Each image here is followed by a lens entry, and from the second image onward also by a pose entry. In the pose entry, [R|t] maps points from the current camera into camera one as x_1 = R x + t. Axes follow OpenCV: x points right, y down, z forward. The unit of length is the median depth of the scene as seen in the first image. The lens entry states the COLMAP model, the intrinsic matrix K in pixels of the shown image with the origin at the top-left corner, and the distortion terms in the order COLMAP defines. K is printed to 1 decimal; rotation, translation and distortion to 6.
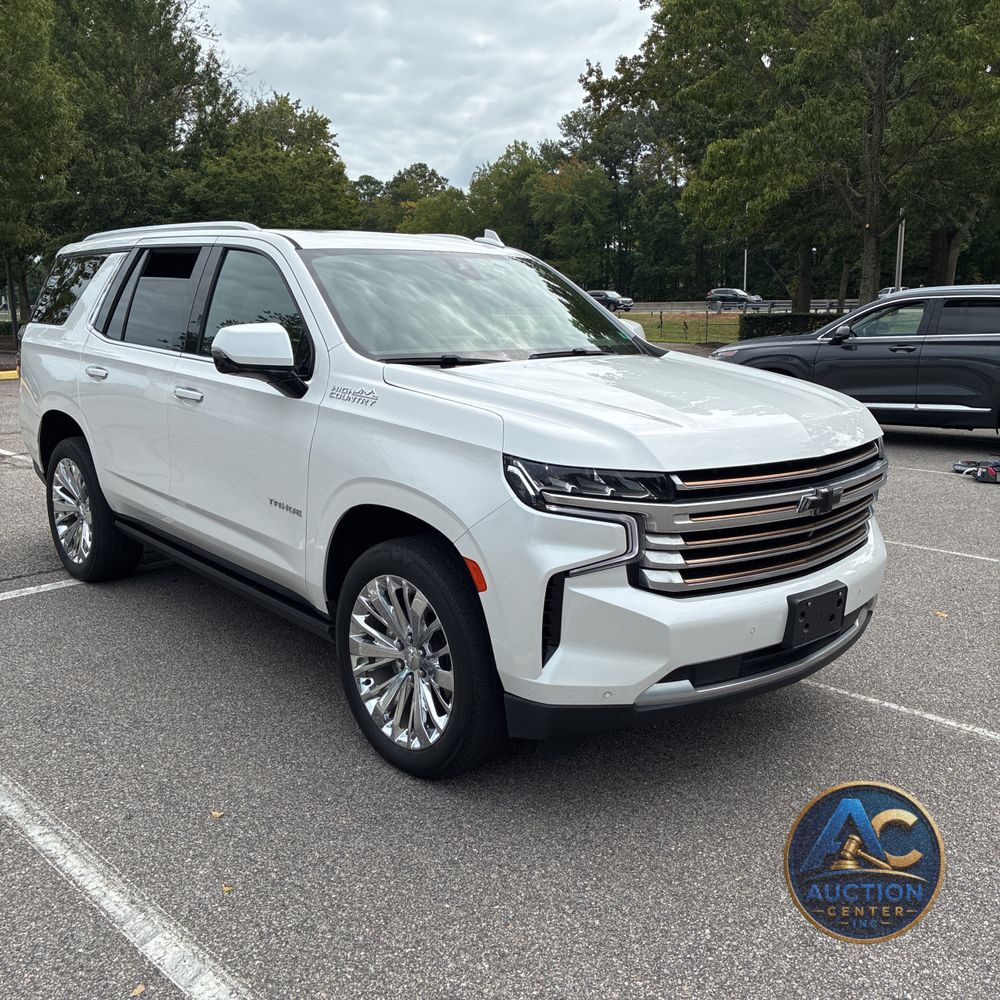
lens RADIAL K [[998.3, 0, 498.1], [0, 998.3, 460.7], [0, 0, 1]] dist [0.012216, 0.028590]
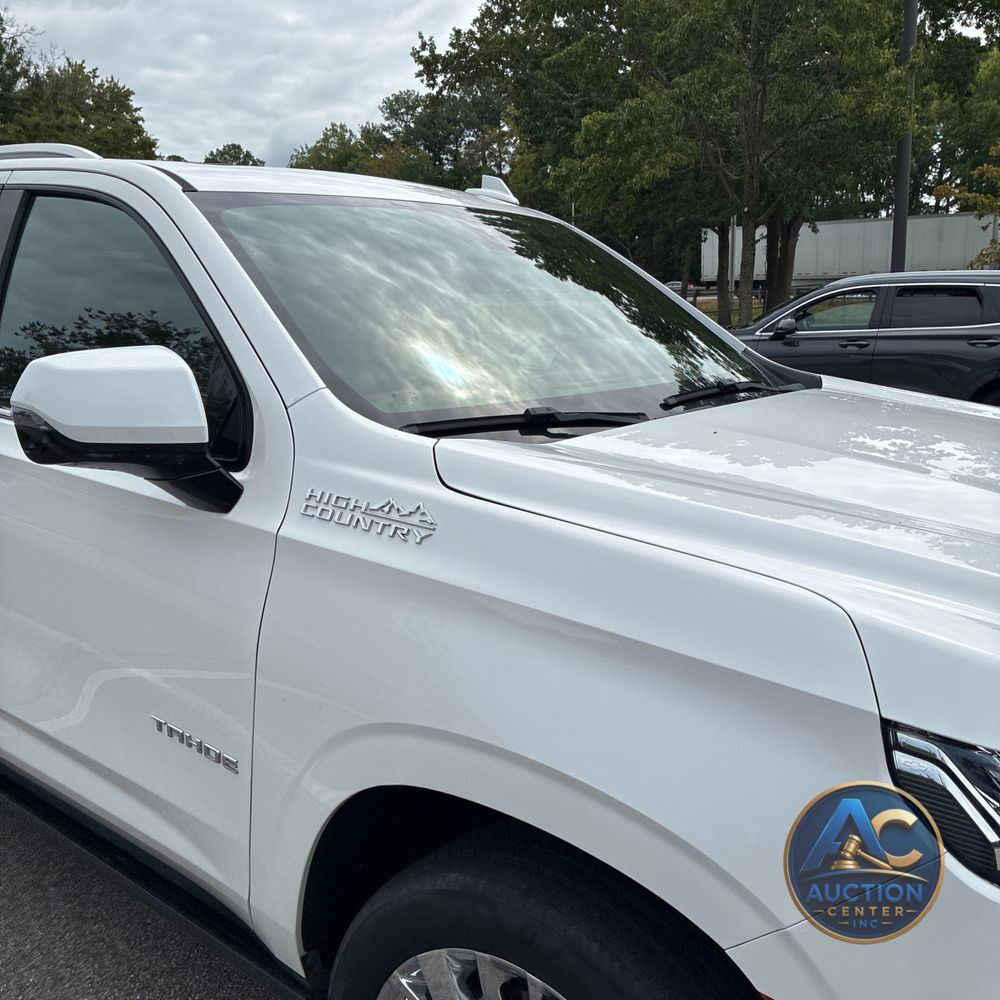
lens RADIAL K [[1005.1, 0, 503.9], [0, 1005.1, 479.8], [0, 0, 1]] dist [0.040429, -0.061552]
pose [[0.984270, -0.037134, 0.172722, -0.027603], [0.032437, 0.999025, 0.029935, -0.015751], [-0.173665, -0.023862, 0.984516, 0.095697]]
